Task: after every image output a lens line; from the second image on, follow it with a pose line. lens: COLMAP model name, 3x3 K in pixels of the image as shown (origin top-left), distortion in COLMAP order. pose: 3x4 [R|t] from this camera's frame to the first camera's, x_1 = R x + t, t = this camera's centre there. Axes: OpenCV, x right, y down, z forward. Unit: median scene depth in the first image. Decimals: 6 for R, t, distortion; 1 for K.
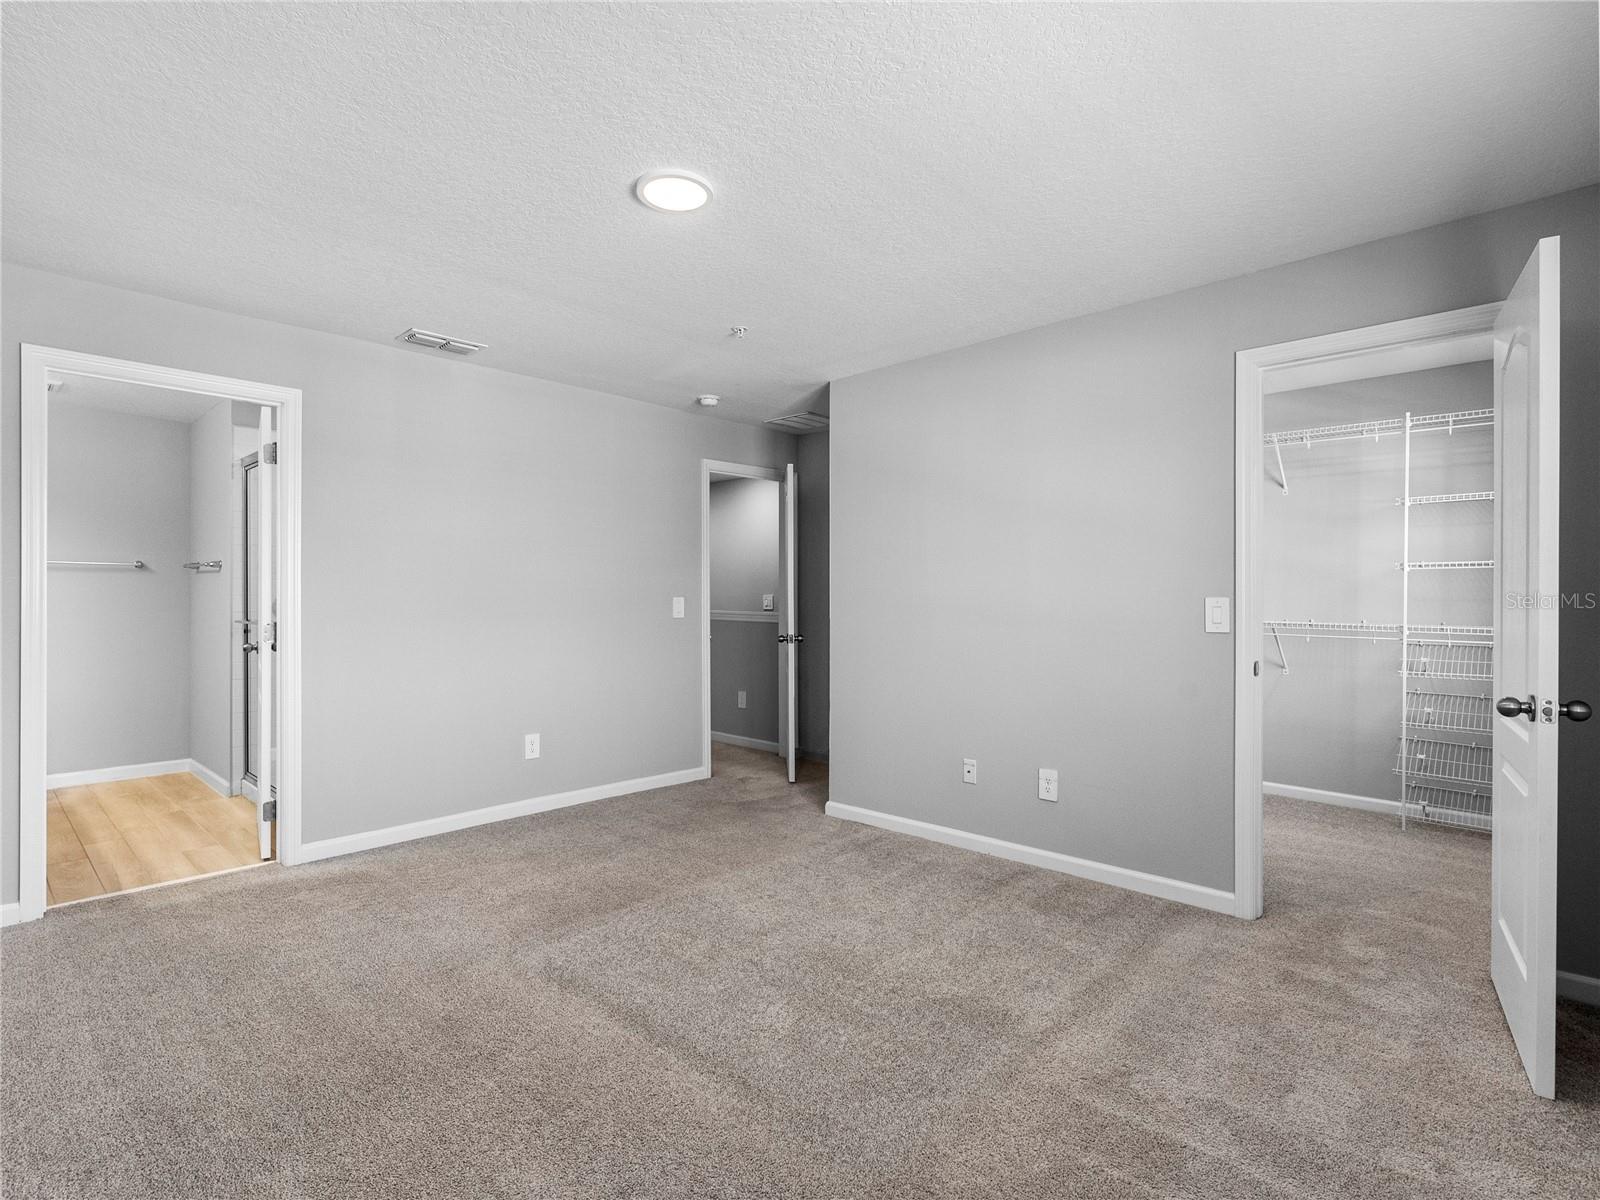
lens RADIAL K [[809.1, 0, 800.0], [0, 809.1, 600.0], [0, 0, 1]] dist [-0.001059, -0.000650]
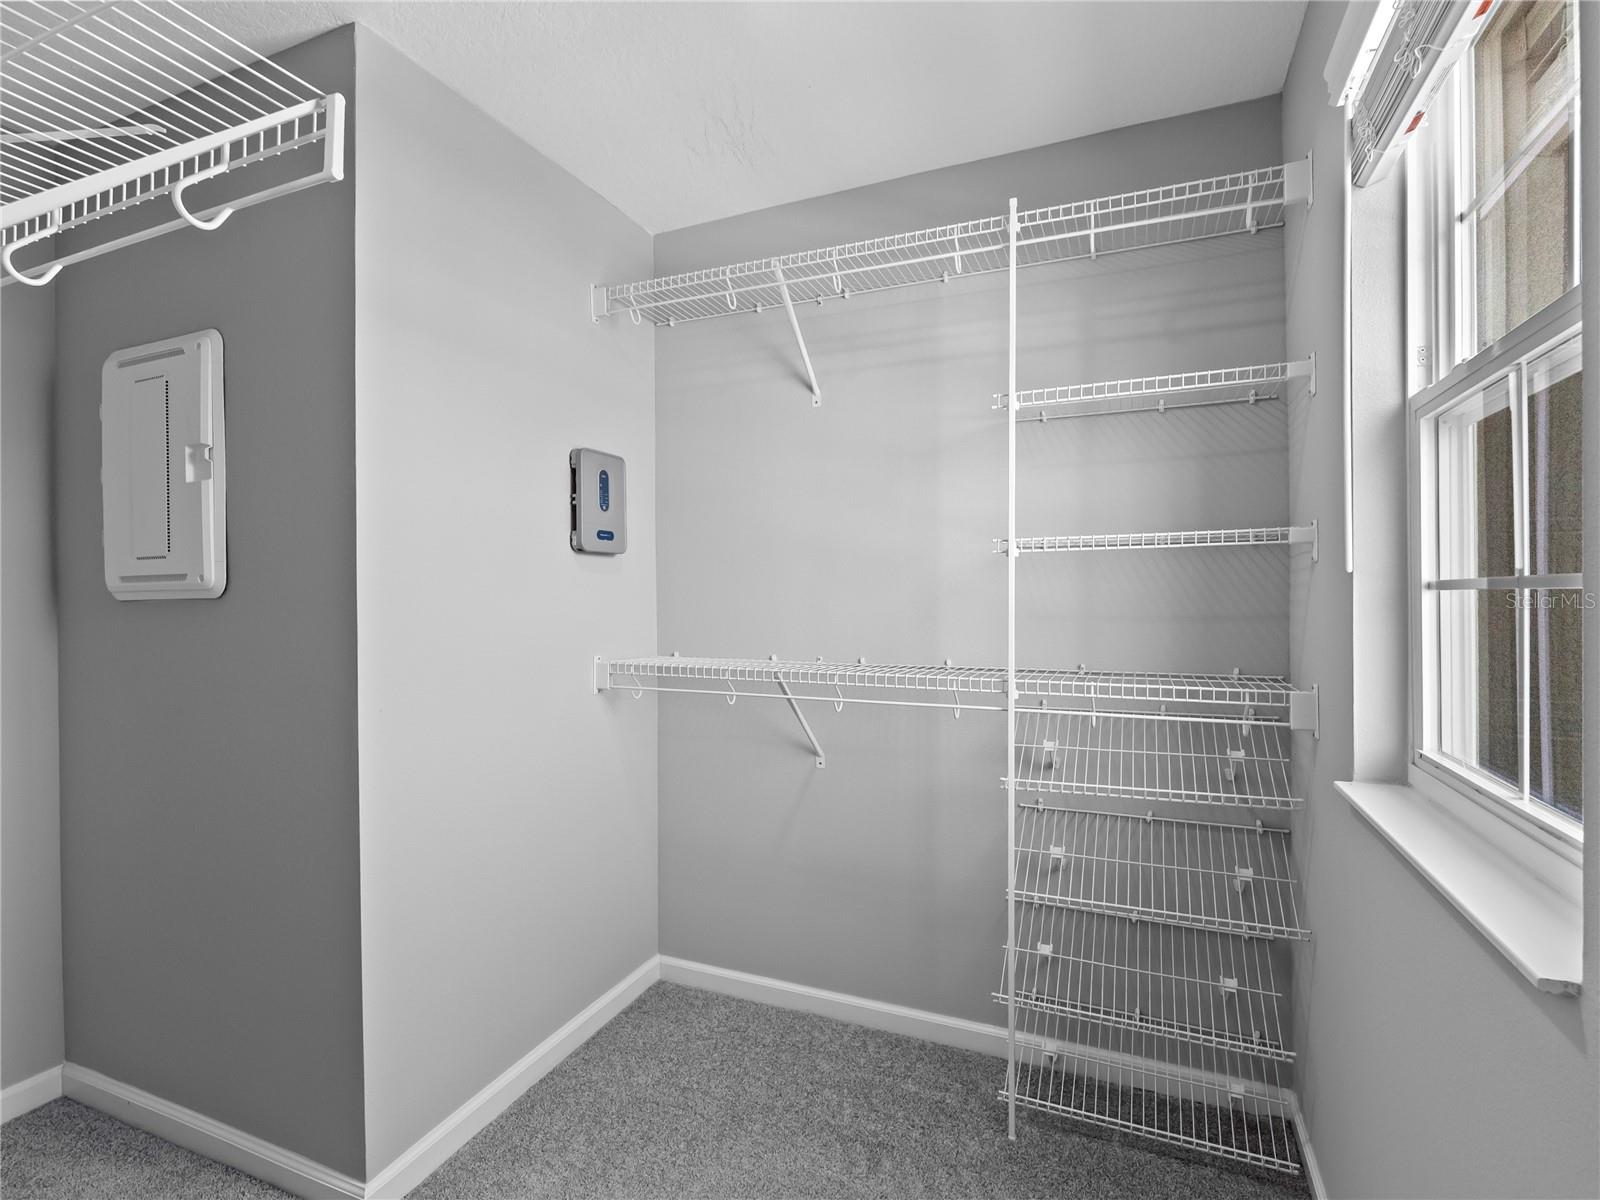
lens RADIAL K [[809.1, 0, 800.0], [0, 809.1, 600.0], [0, 0, 1]] dist [-0.001059, -0.000650]
pose [[0.937677, -0.015536, 0.347161, 0.479373], [0.011642, 0.999844, 0.013299, -0.019095], [-0.347314, -0.008429, 0.937711, 0.615199]]
